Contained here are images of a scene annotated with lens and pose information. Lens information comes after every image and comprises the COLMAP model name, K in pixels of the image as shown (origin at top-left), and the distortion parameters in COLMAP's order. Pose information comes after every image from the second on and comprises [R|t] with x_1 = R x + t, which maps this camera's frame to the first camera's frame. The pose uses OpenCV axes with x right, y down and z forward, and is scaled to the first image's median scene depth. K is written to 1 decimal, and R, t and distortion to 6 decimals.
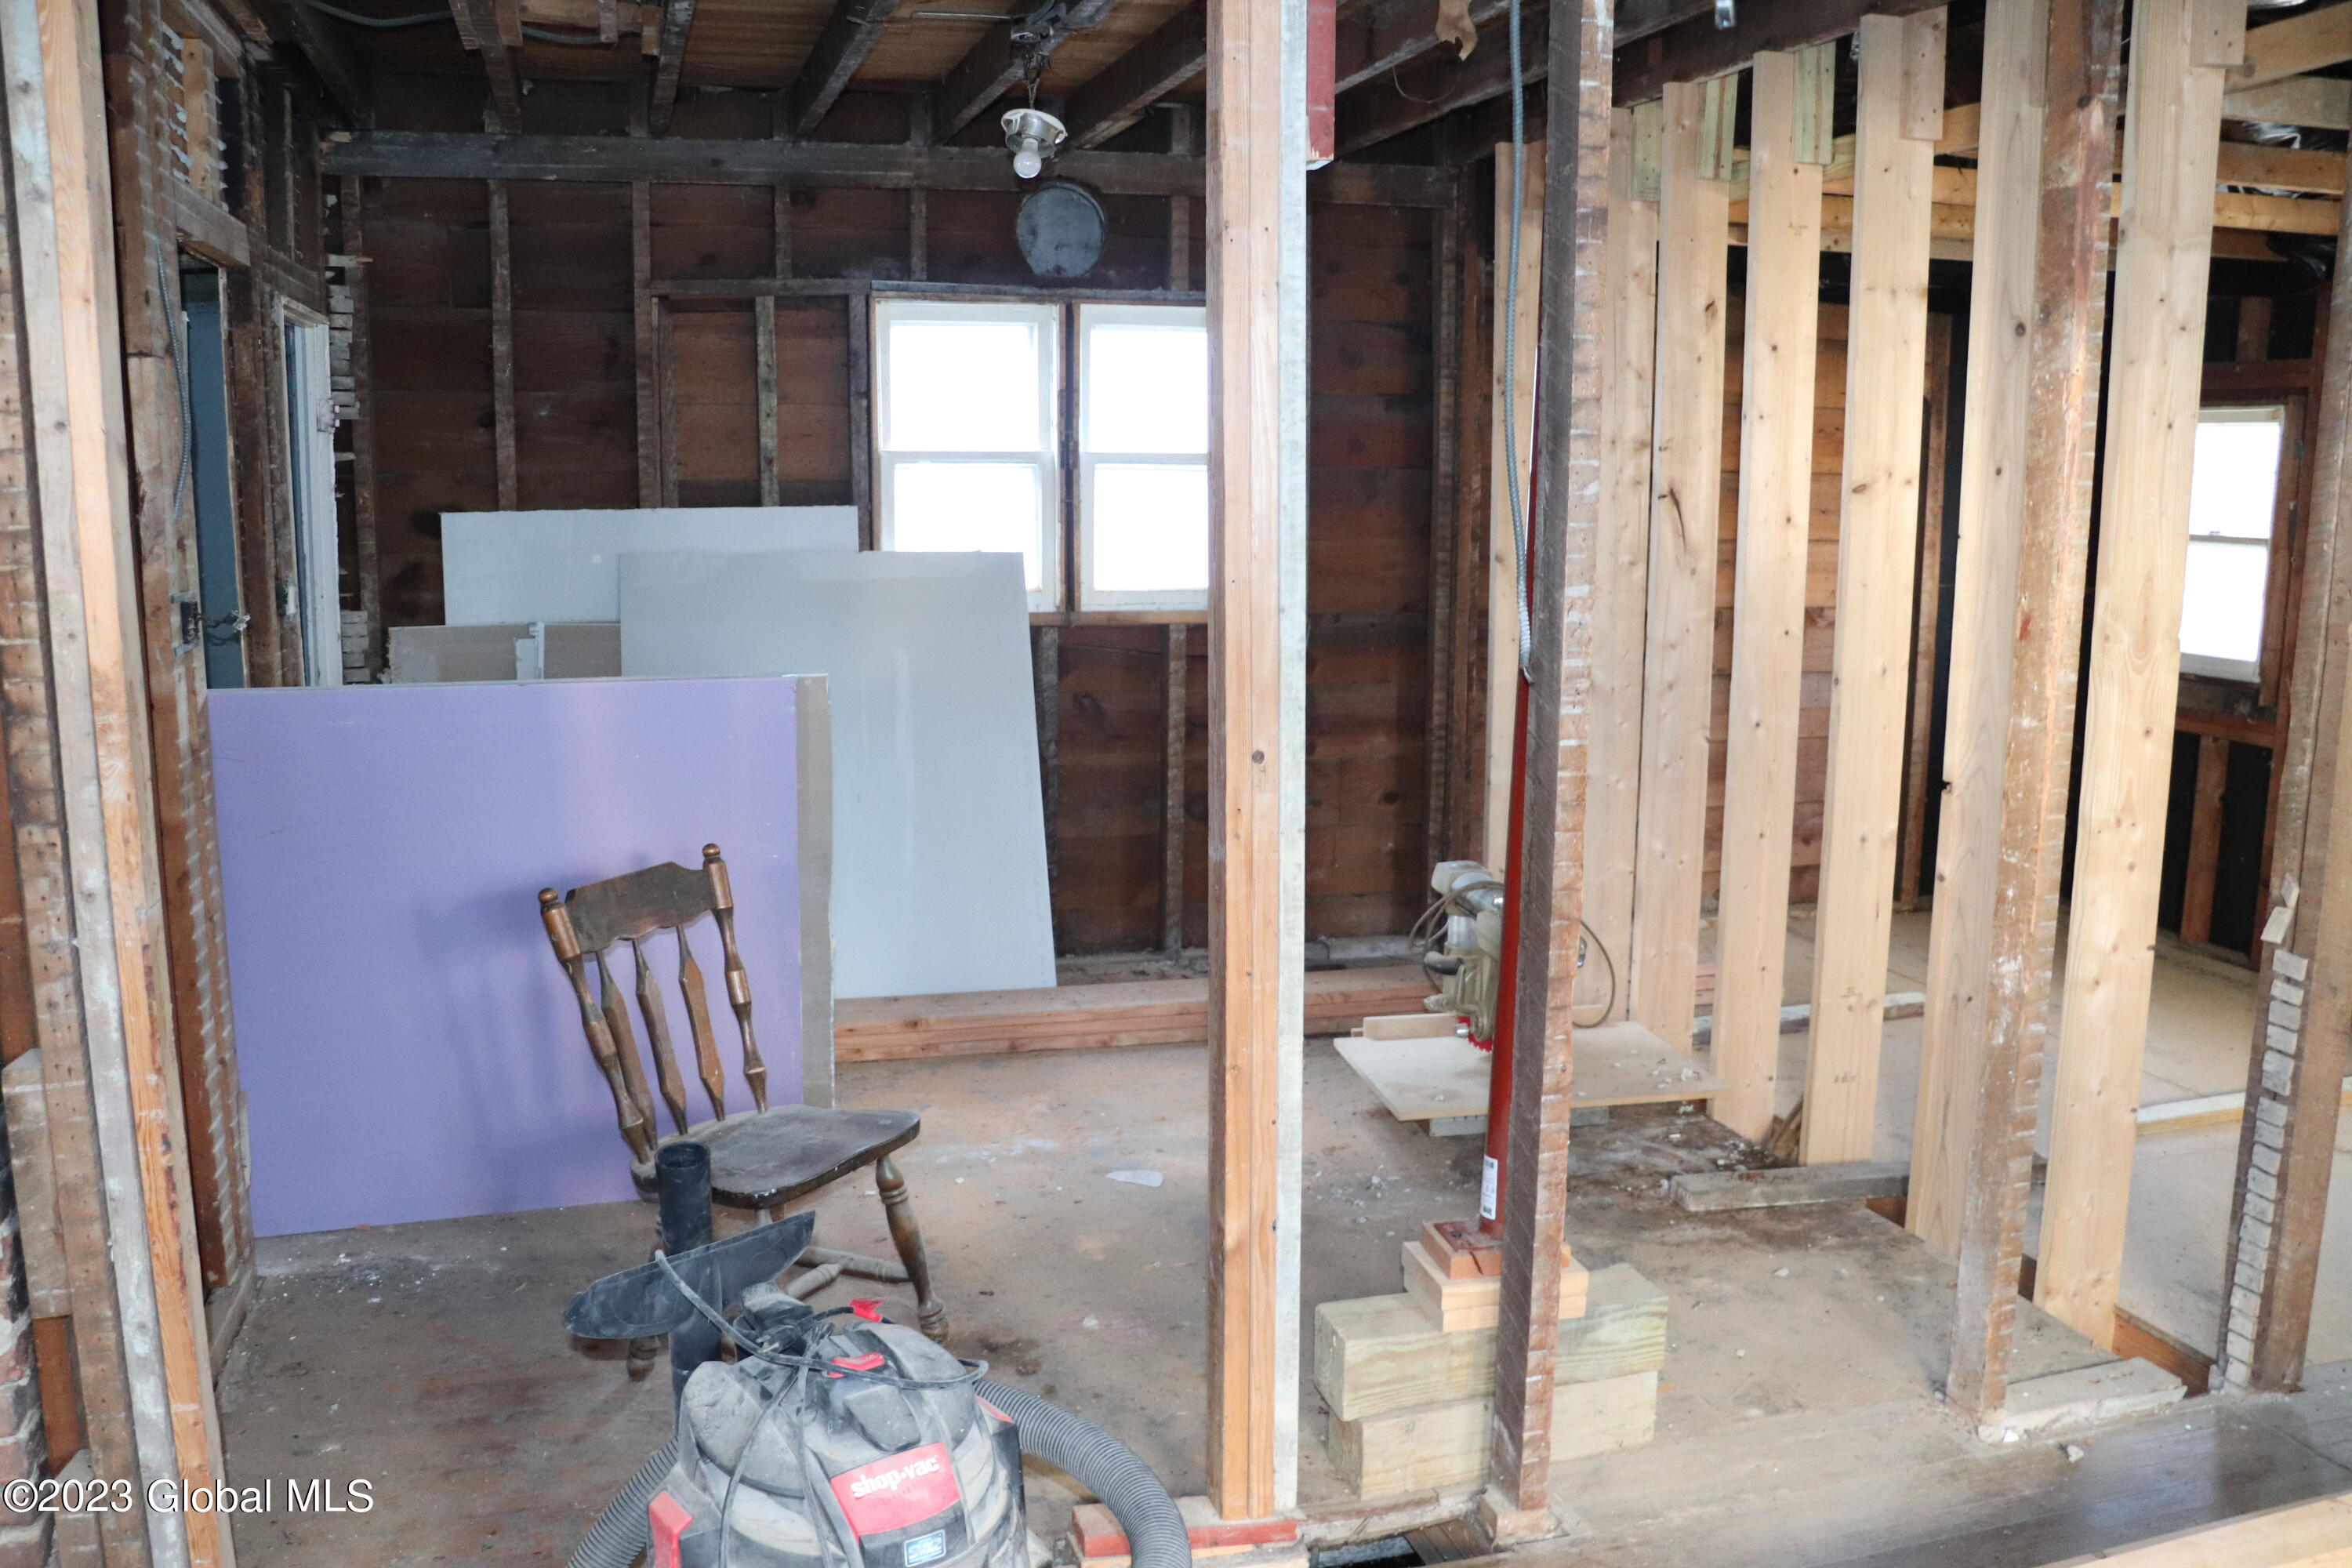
lens RADIAL K [[1926.2, 0, 1175.6], [0, 1926.2, 823.4], [0, 0, 1]] dist [-0.179649, 0.143146]
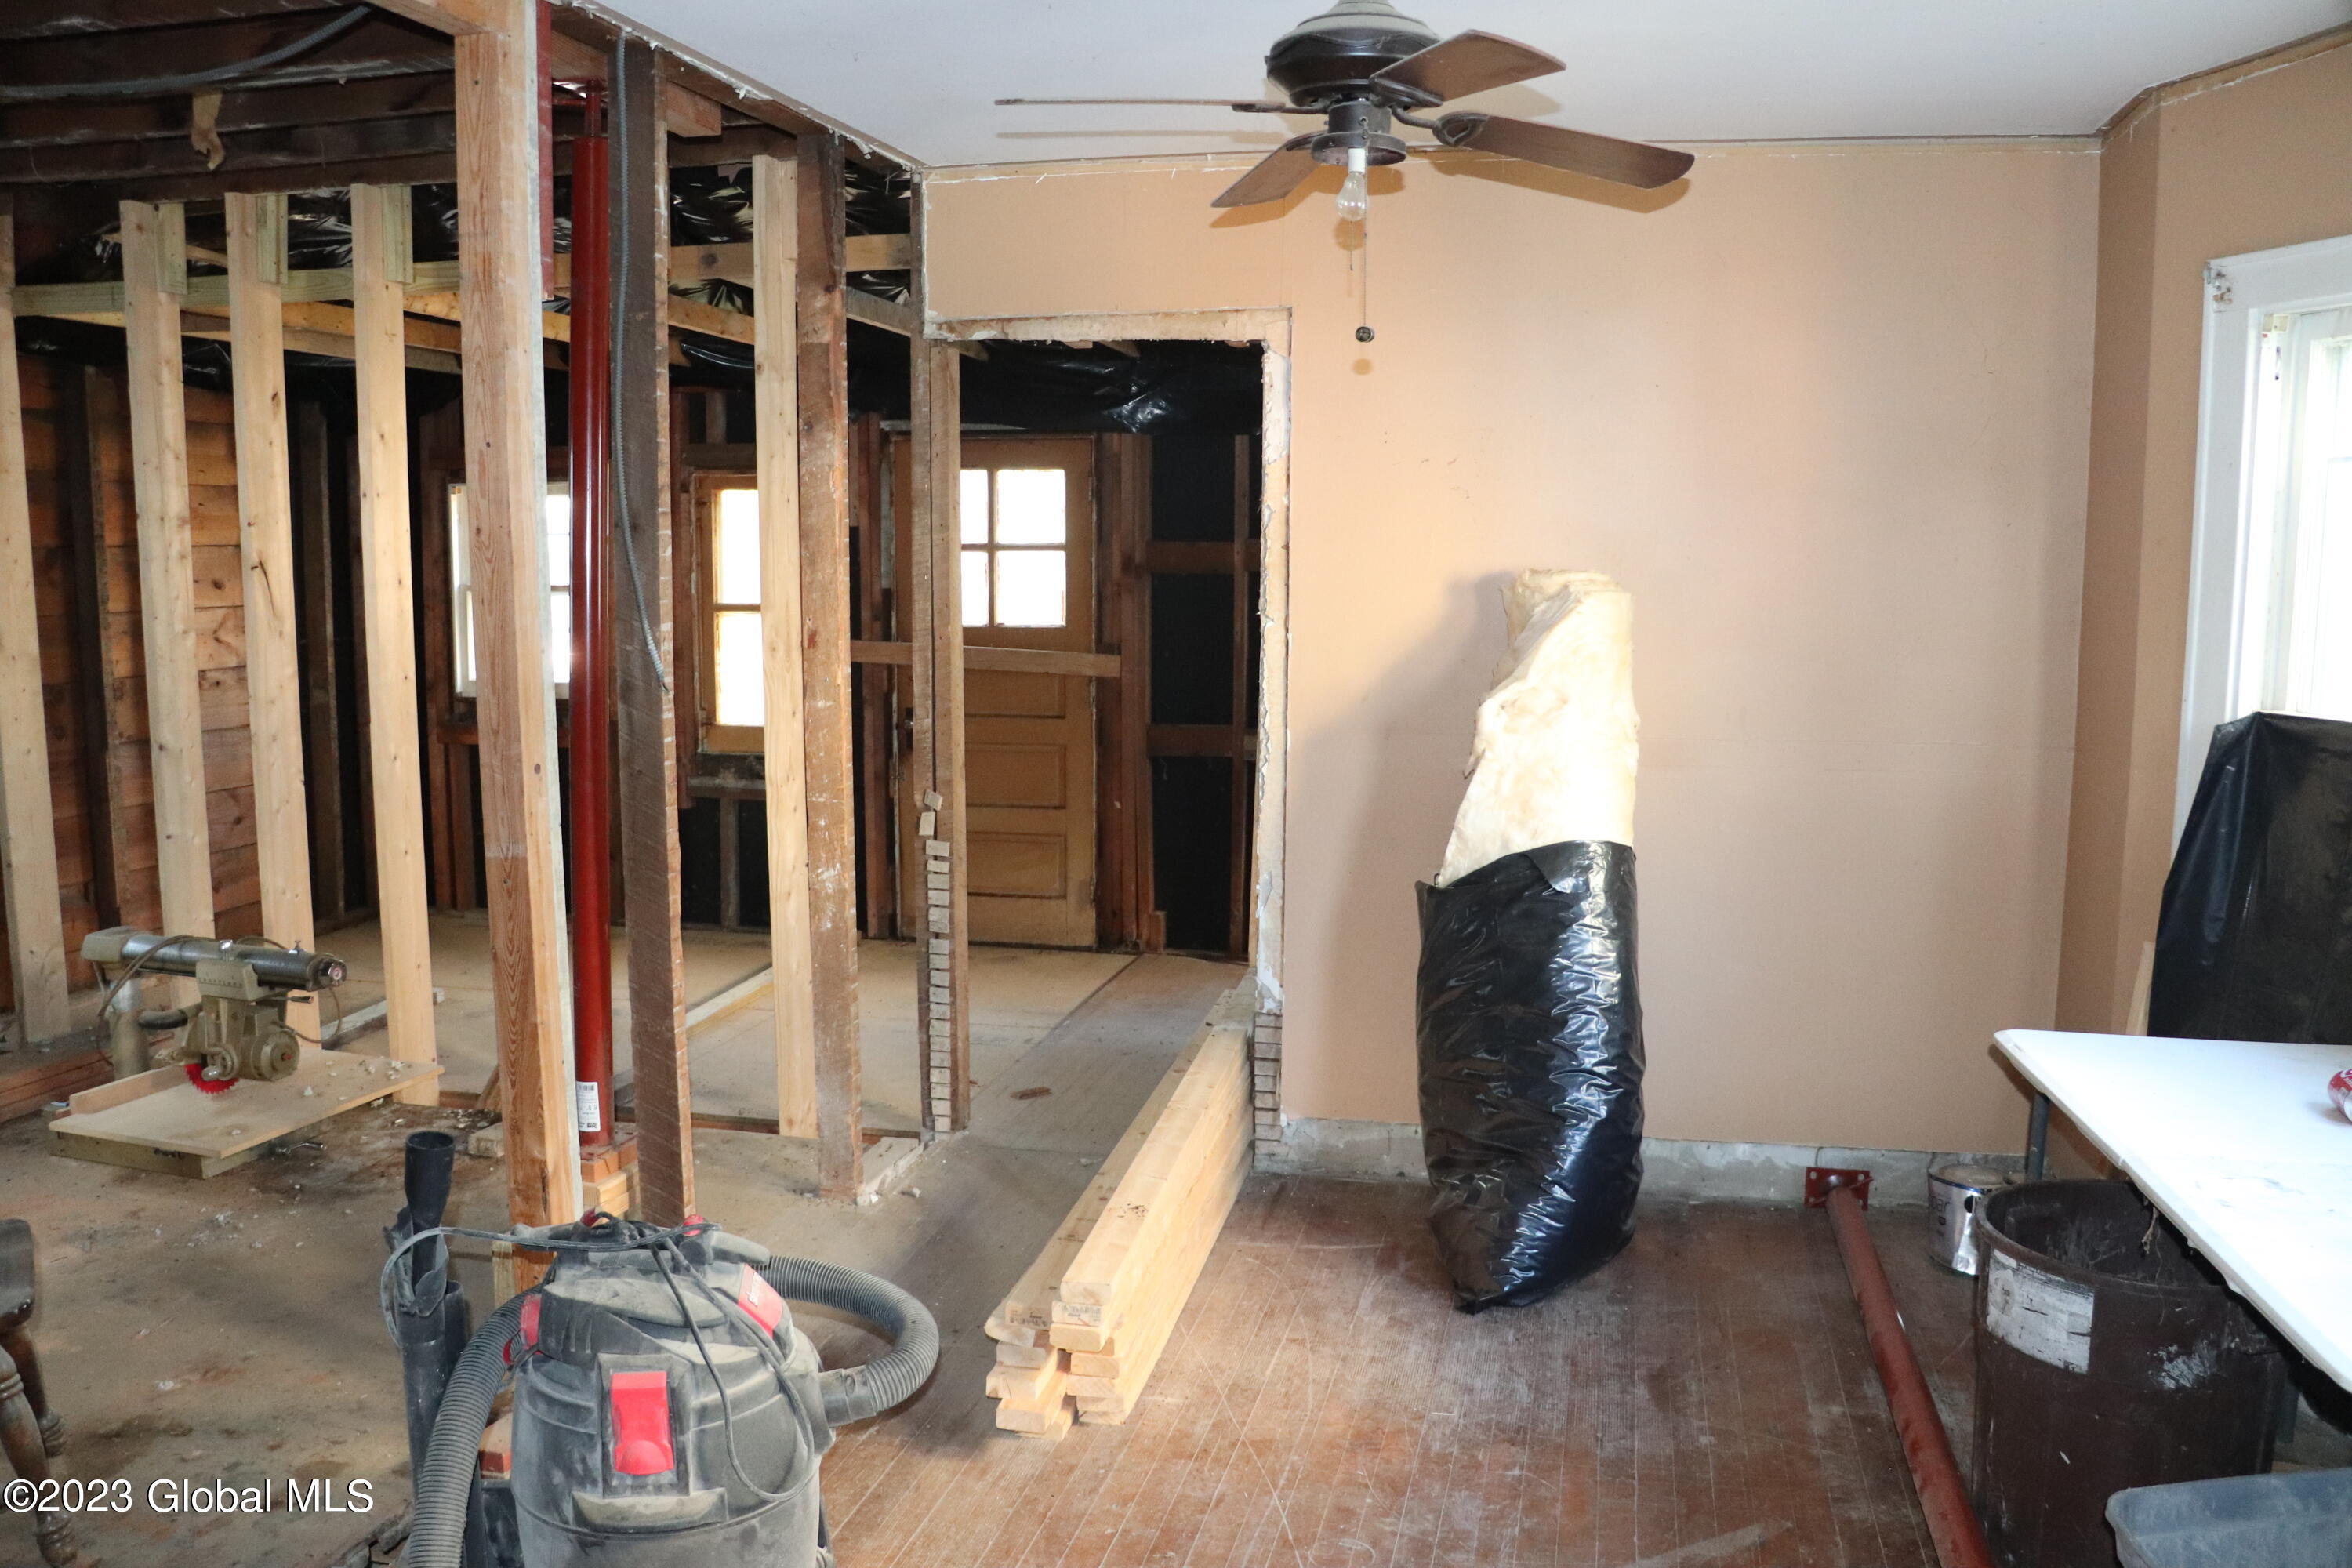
lens RADIAL K [[1926.2, 0, 1175.6], [0, 1926.2, 823.4], [0, 0, 1]] dist [-0.179649, 0.143146]
pose [[0.481926, -0.126180, 0.867079, -0.654592], [0.156973, 0.986000, 0.056240, -0.002498], [-0.862037, 0.109004, 0.494986, 0.027659]]
